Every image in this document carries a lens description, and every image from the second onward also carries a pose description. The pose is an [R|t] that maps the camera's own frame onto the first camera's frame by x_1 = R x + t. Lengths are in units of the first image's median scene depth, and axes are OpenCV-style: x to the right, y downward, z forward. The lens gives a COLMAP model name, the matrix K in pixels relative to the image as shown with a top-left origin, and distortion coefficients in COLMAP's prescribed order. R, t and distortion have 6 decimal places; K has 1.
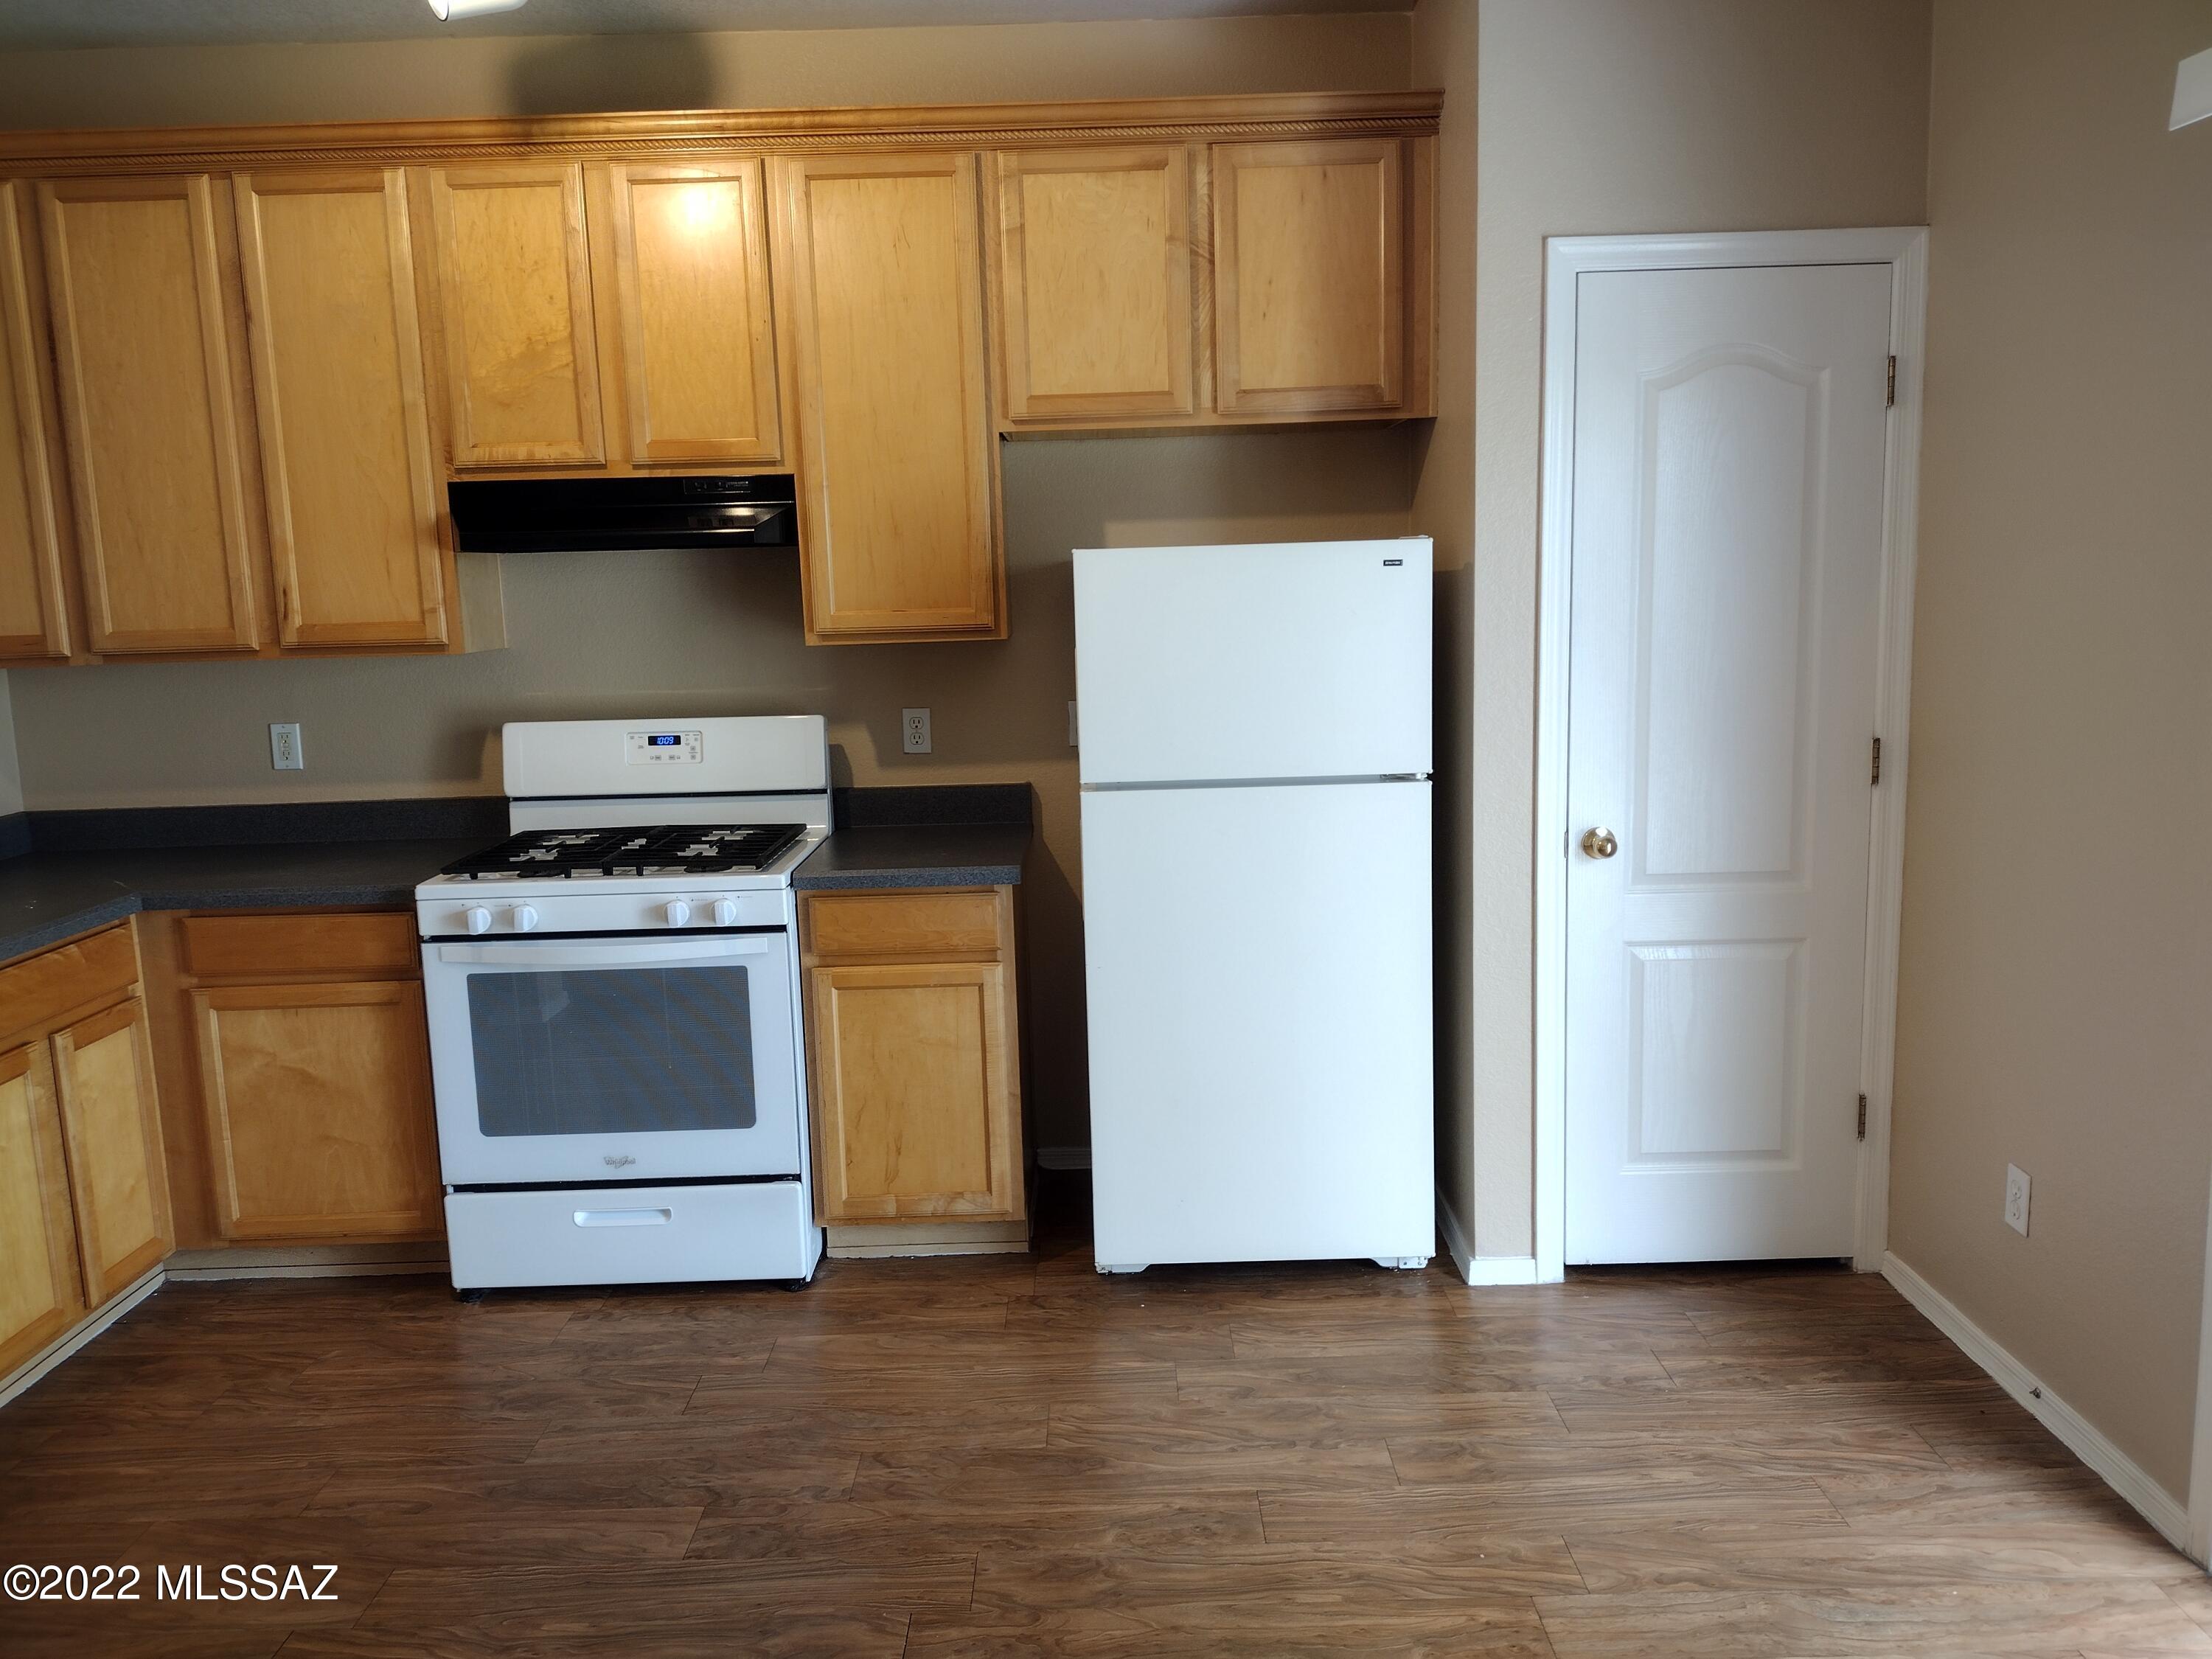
lens RADIAL K [[1697.7, 0, 1126.3], [0, 1697.7, 821.4], [0, 0, 1]] dist [0.076289, -0.106660]
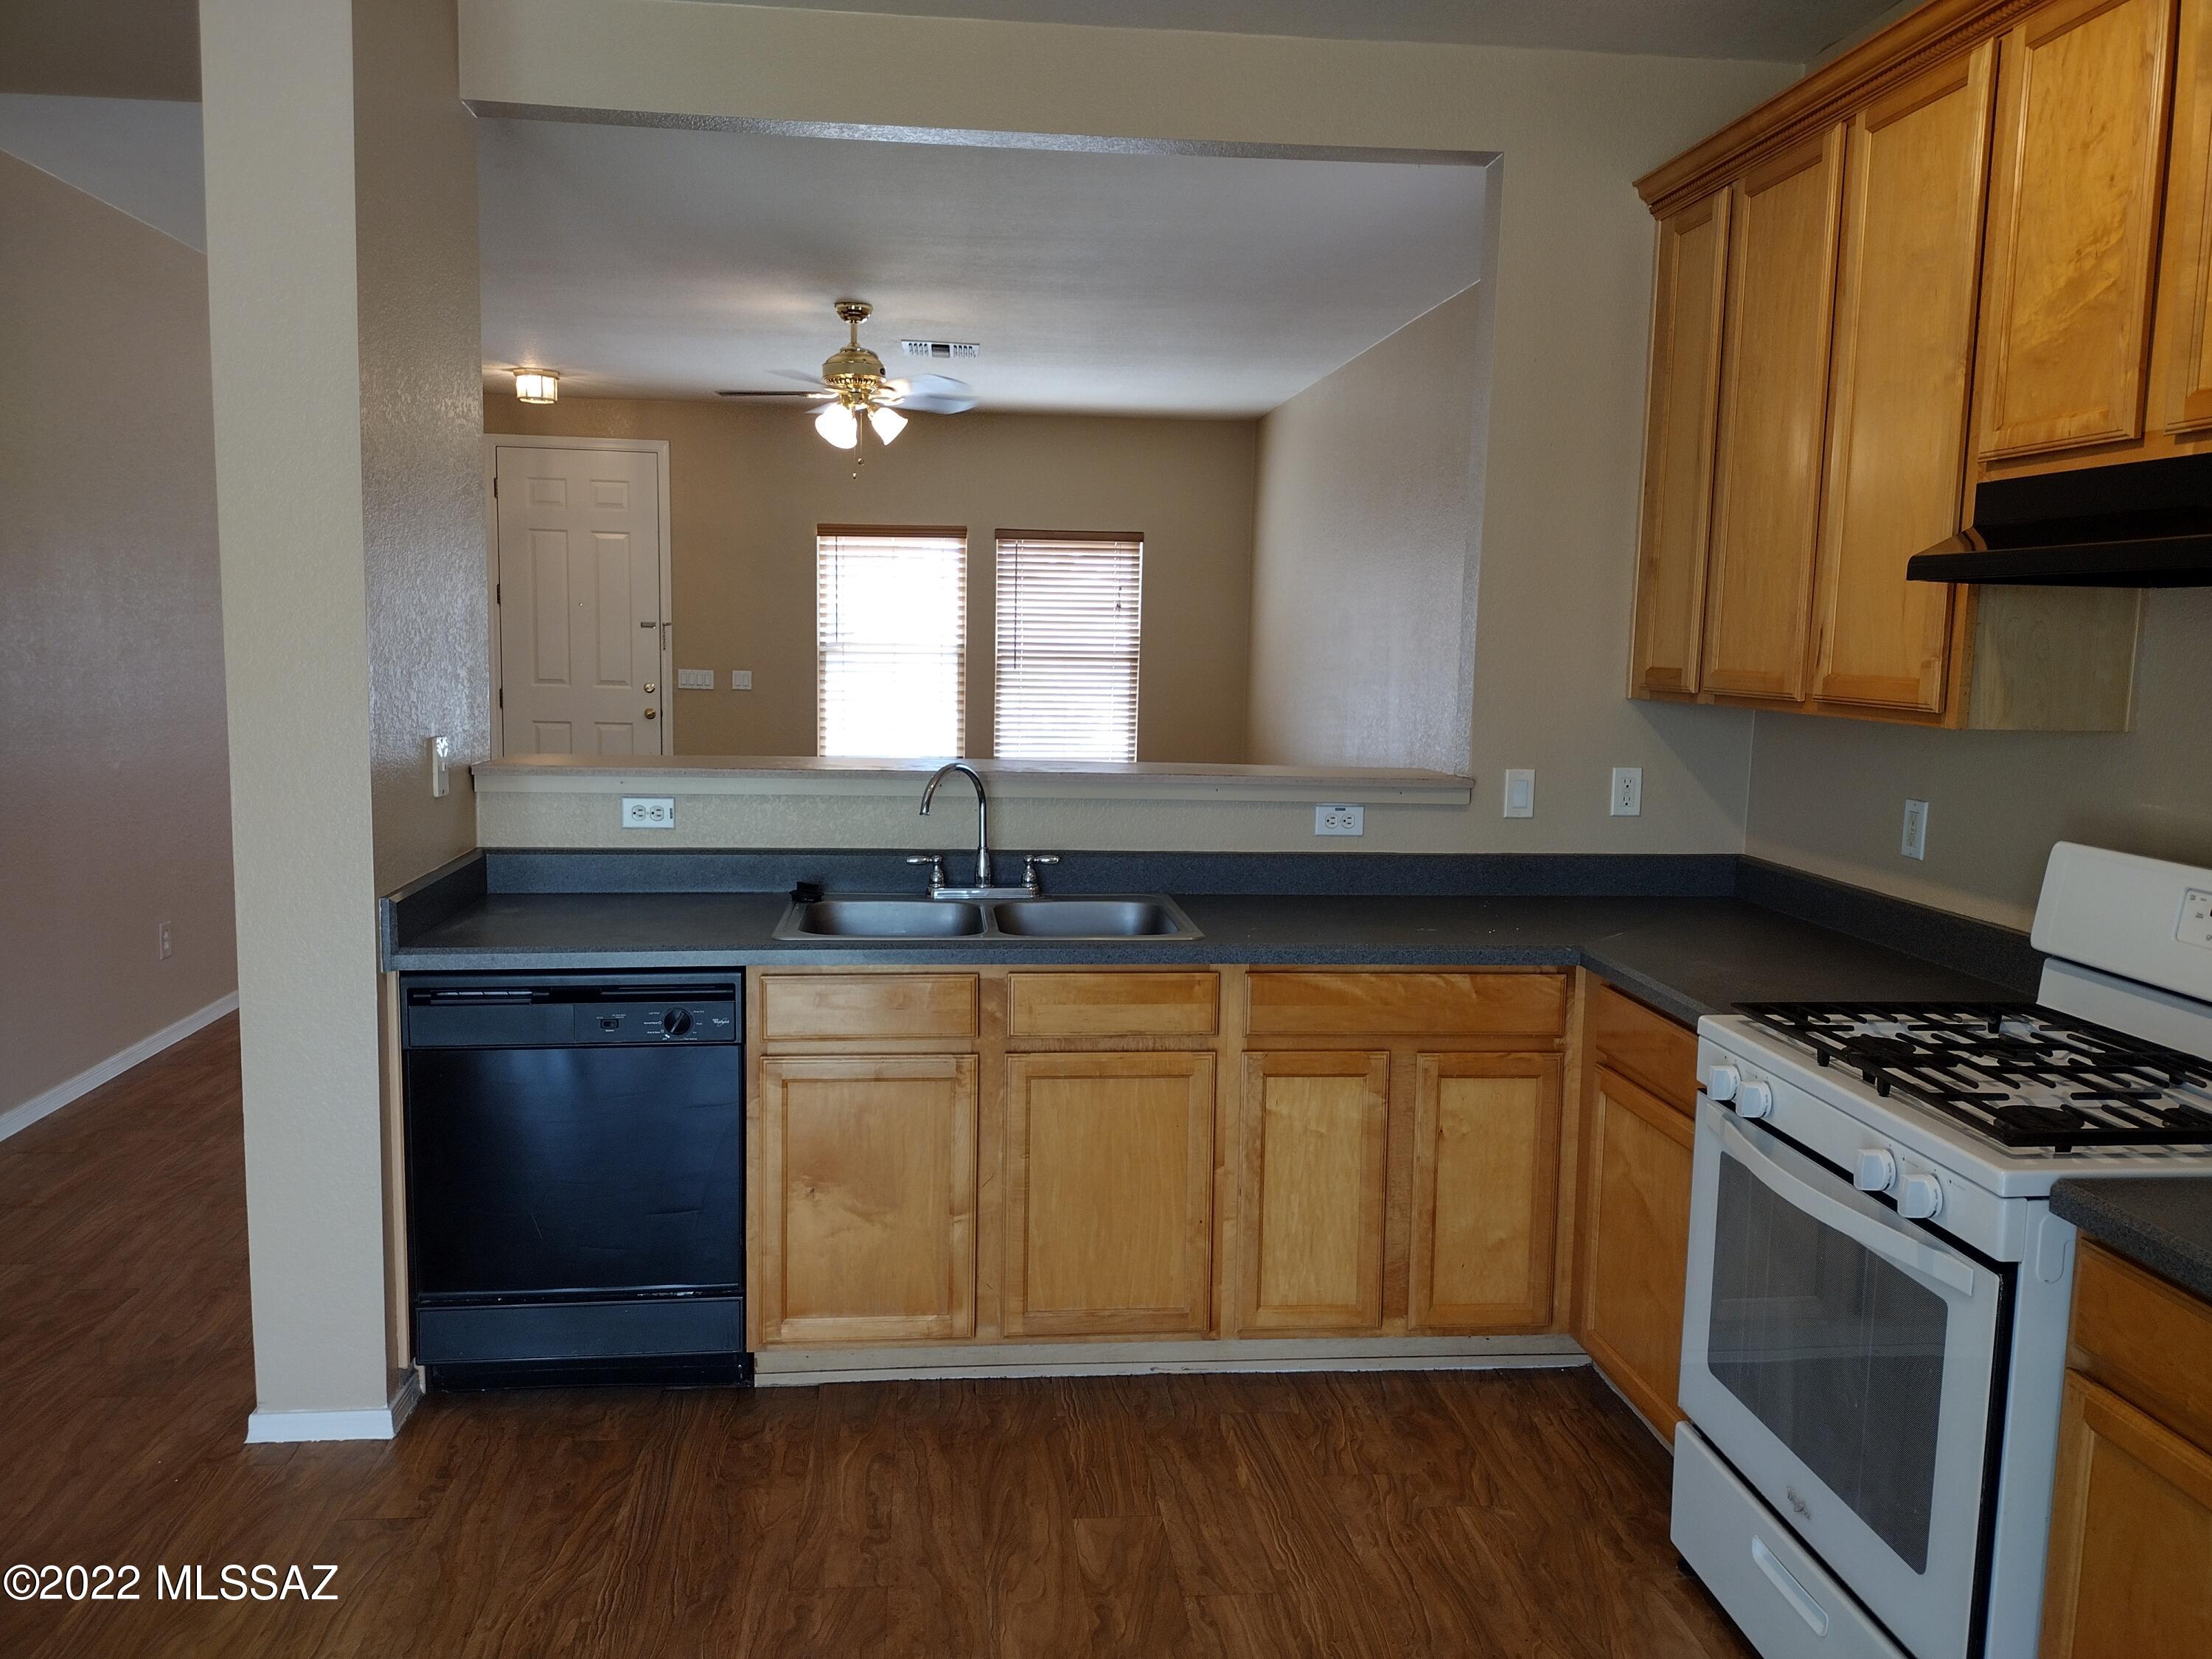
lens RADIAL K [[1697.7, 0, 1126.3], [0, 1697.7, 821.4], [0, 0, 1]] dist [0.076289, -0.106660]
pose [[0.066956, 0.144199, -0.987281, 0.300265], [-0.170515, 0.976598, 0.131075, -0.099715], [0.983078, 0.159570, 0.089977, 0.642242]]
